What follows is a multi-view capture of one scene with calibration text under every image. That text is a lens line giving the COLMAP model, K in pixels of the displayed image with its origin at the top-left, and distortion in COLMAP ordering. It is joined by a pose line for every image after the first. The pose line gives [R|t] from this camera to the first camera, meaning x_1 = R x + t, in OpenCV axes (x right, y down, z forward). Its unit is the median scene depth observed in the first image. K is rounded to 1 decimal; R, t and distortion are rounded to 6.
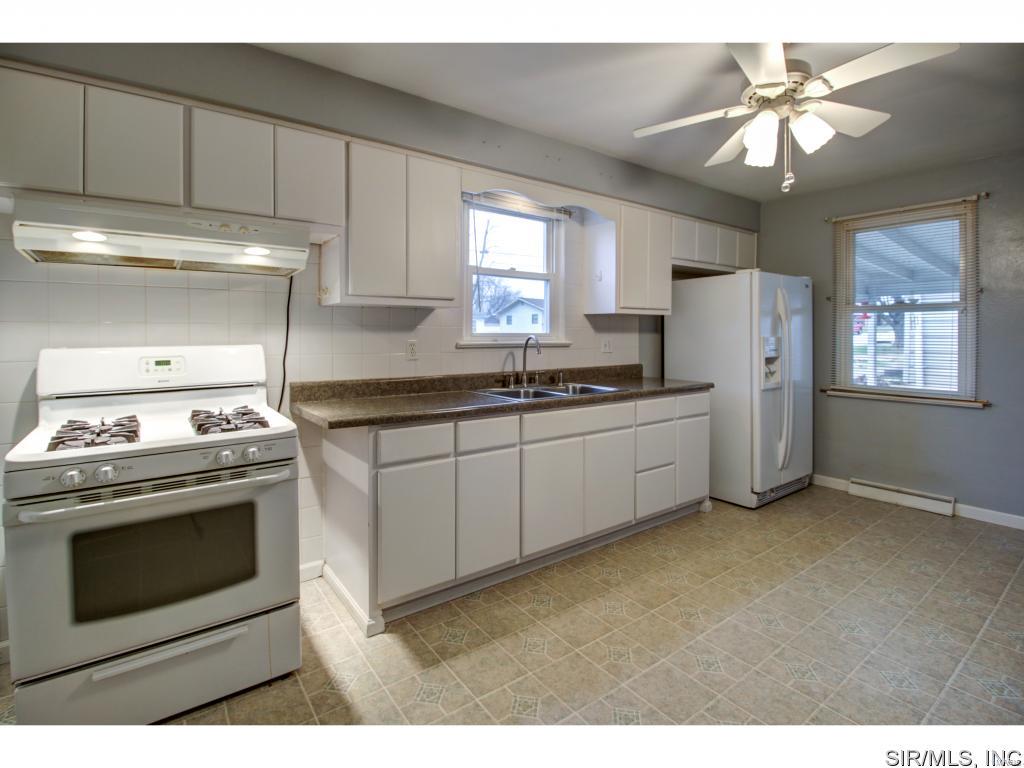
lens RADIAL K [[486.5, 0, 485.8], [0, 486.5, 342.2], [0, 0, 1]] dist [0.000874, -0.009667]
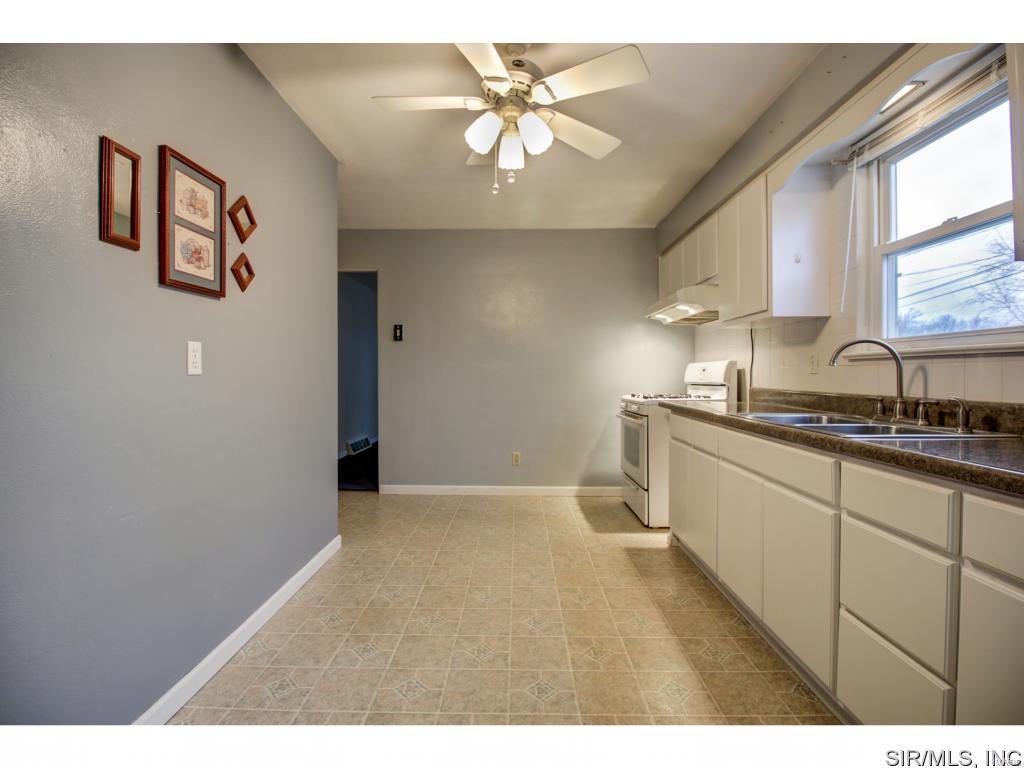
lens RADIAL K [[486.3, 0, 515.5], [0, 486.3, 376.8], [0, 0, 1]] dist [-0.000933, -0.014841]
pose [[-0.576946, 0.004407, -0.816770, 0.869512], [-0.012125, 0.999829, 0.013959, 0.033455], [0.816692, 0.017957, -0.576794, 0.977462]]
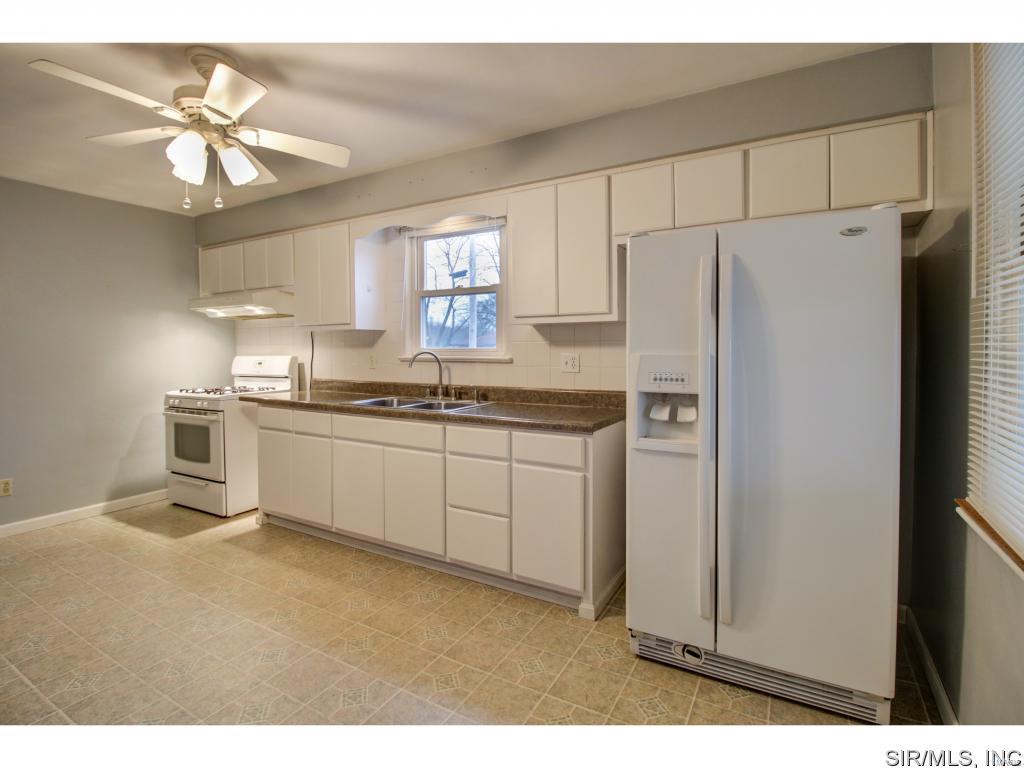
lens RADIAL K [[487.1, 0, 509.1], [0, 487.1, 359.5], [0, 0, 1]] dist [0.000056, -0.007298]
pose [[0.429332, 0.019121, -0.902944, 1.119293], [-0.009965, 0.999815, 0.016435, -0.012938], [0.903092, 0.001942, 0.429444, 0.696830]]
